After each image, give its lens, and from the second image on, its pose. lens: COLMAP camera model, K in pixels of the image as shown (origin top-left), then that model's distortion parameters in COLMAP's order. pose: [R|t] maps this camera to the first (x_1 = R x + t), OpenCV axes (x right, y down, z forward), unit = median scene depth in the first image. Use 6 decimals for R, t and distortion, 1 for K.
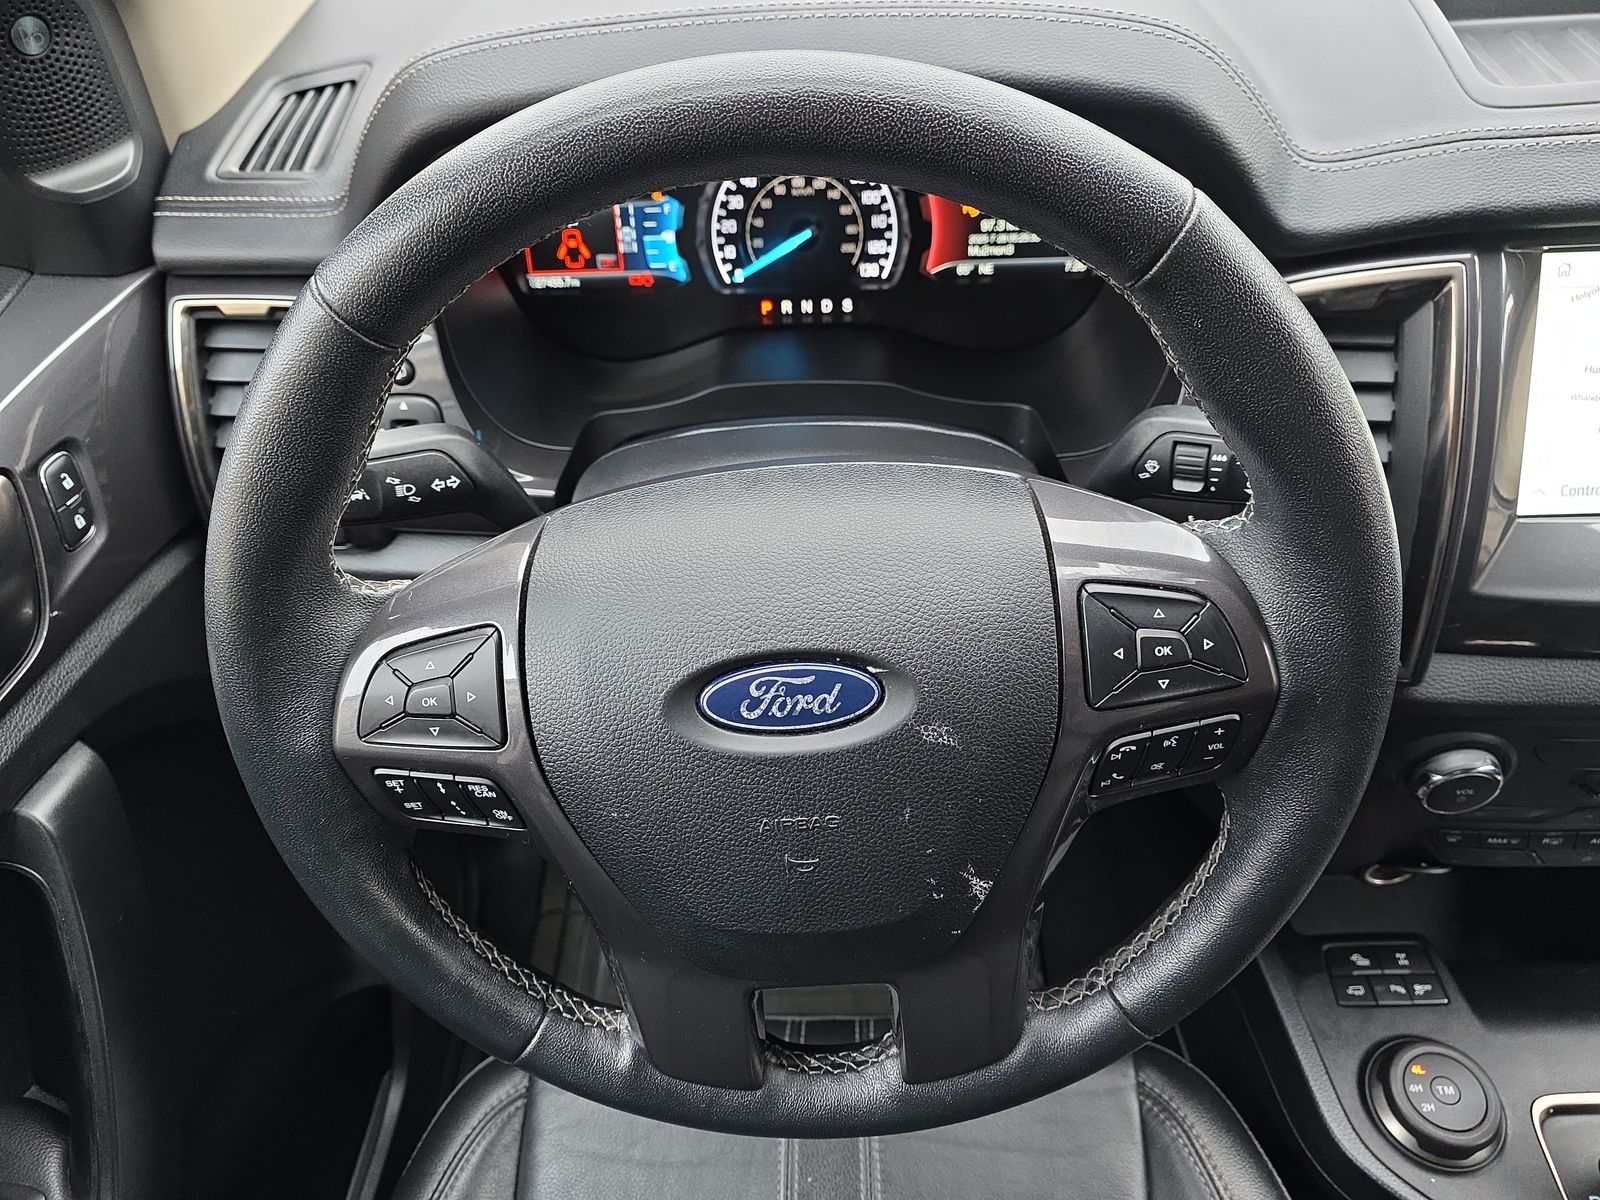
lens RADIAL K [[1055.8, 0, 800.0], [0, 1055.8, 600.0], [0, 0, 1]] dist [0.035956, -0.025109]
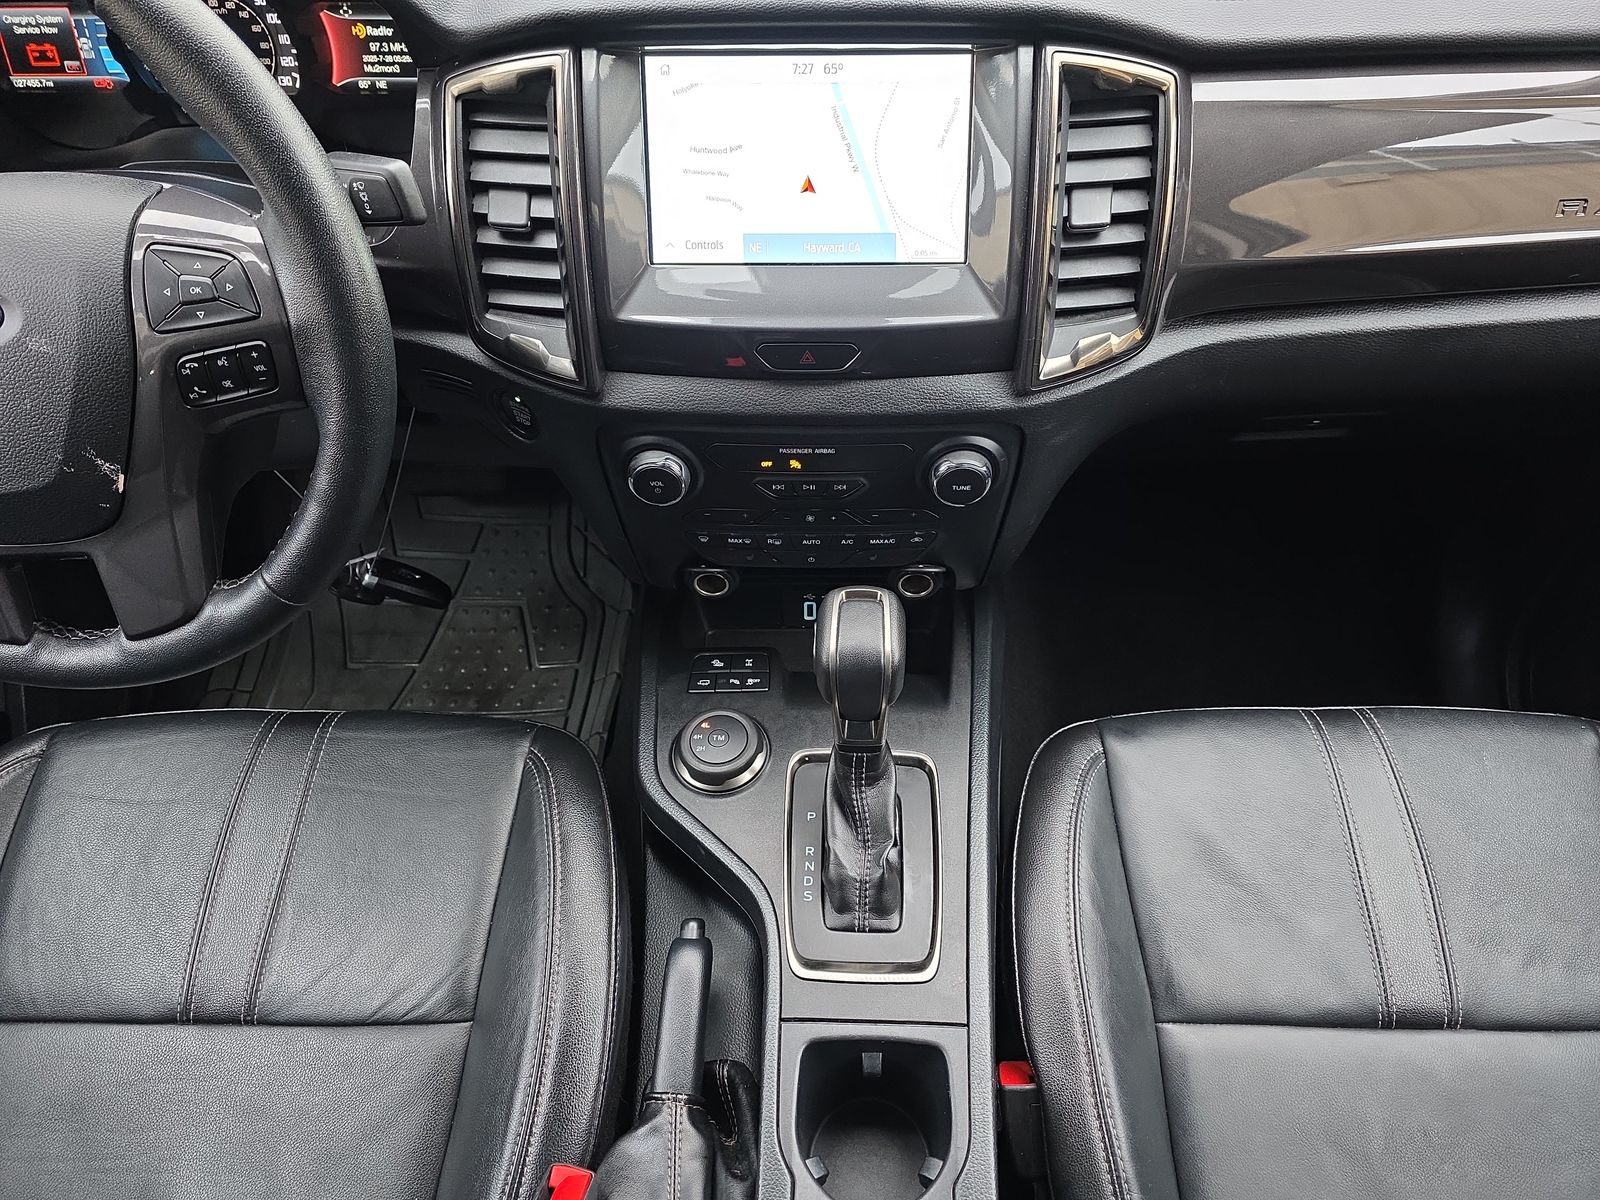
lens RADIAL K [[1043.7, 0, 802.9], [0, 1043.7, 593.8], [0, 0, 1]] dist [0.030572, -0.019885]
pose [[0.999411, 0.025347, 0.023117, 0.660808], [-0.026400, 0.998571, 0.046469, 0.214739], [-0.021906, -0.047052, 0.998652, -0.272431]]
